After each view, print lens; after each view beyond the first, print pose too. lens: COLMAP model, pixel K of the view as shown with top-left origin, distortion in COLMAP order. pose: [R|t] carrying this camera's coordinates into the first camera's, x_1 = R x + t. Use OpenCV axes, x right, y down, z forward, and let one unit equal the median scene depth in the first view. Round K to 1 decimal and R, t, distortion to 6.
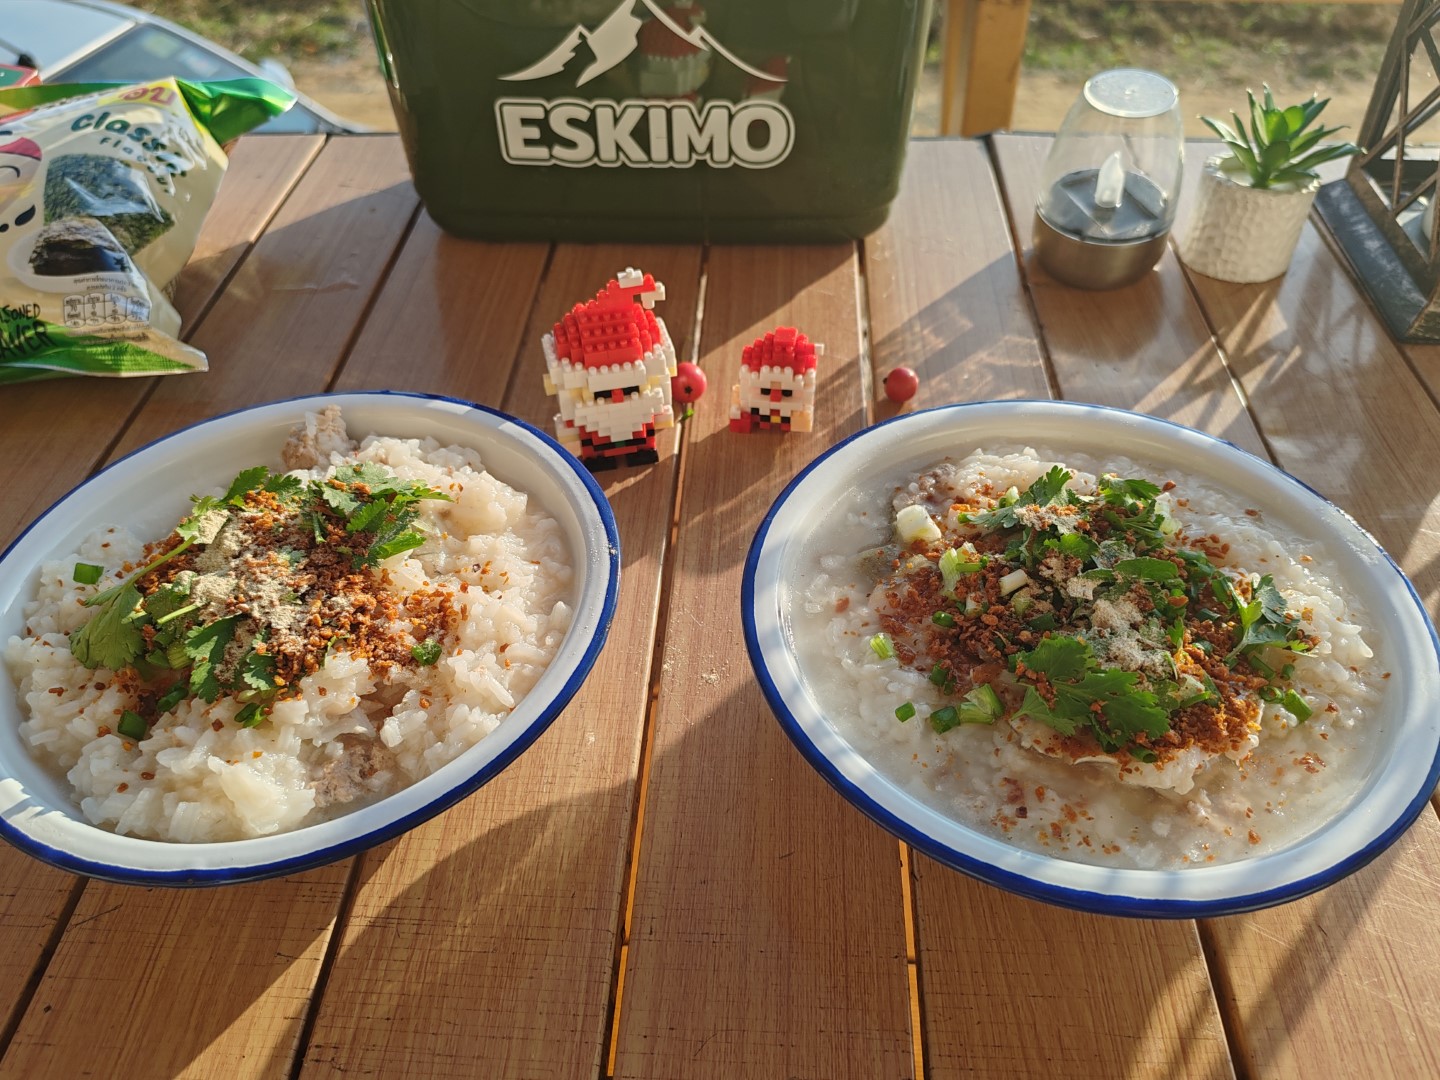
lens RADIAL K [[1095.2, 0, 726.3], [0, 1095.2, 547.5], [0, 0, 1]] dist [0.051365, -0.075713]
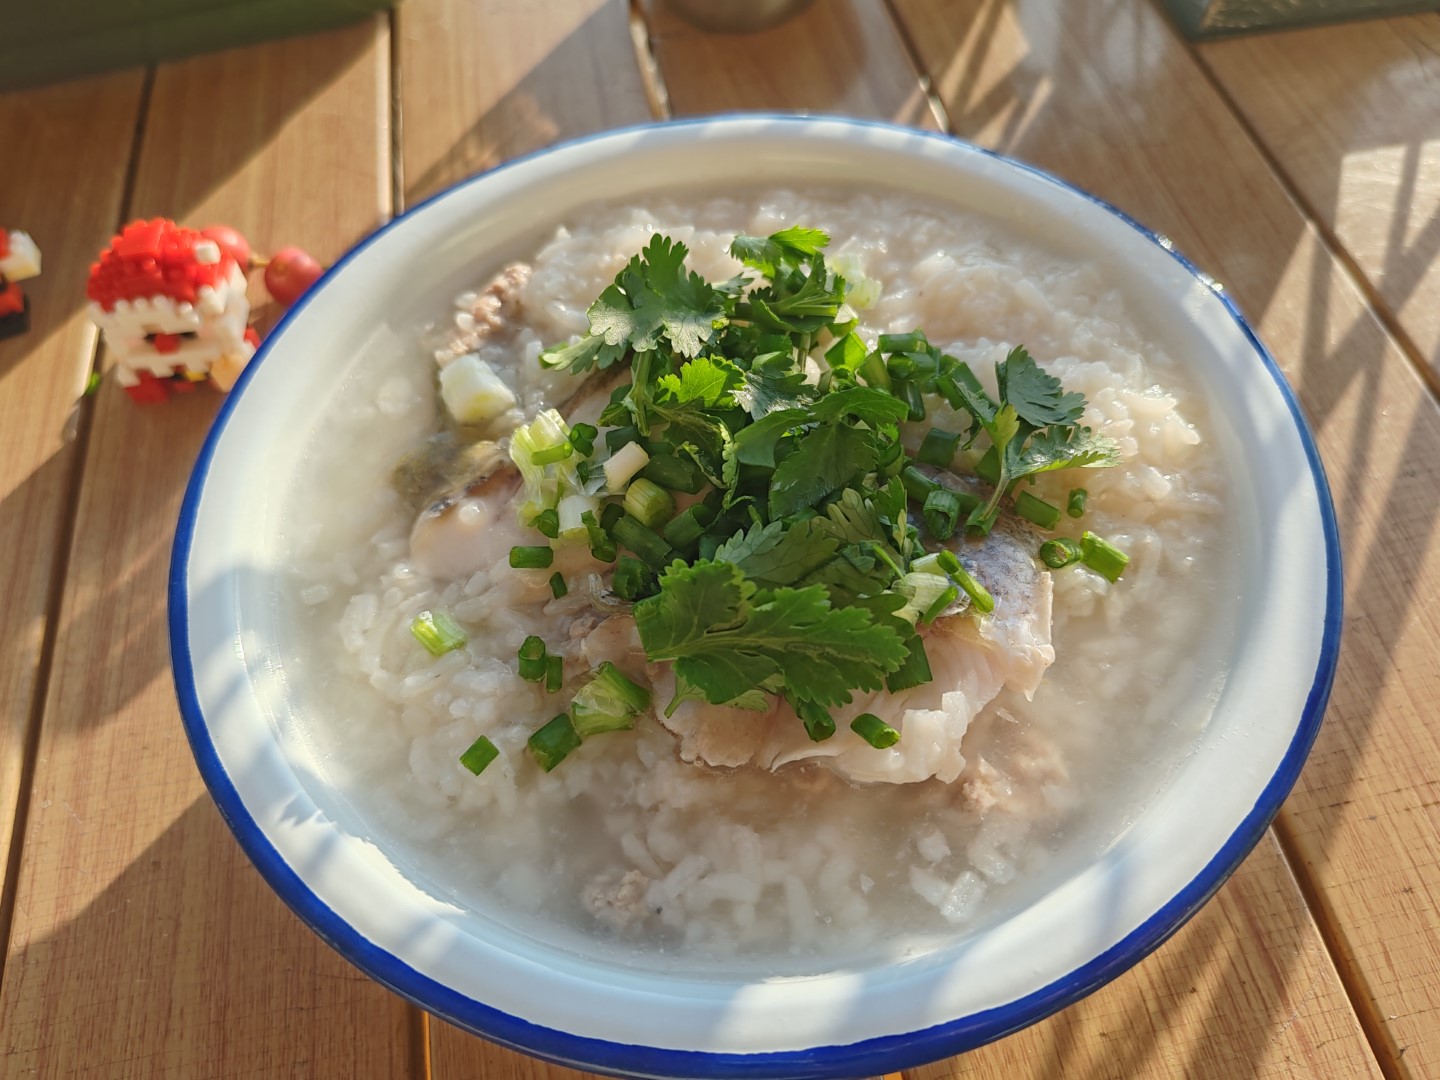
lens RADIAL K [[1095.2, 0, 721.9], [0, 1095.2, 553.9], [0, 0, 1]] dist [0.051365, -0.075713]
pose [[0.953737, -0.269639, 0.132965, 0.235258], [0.235242, 0.944713, 0.228427, -0.047789], [-0.187207, -0.186580, 0.964438, 0.451531]]
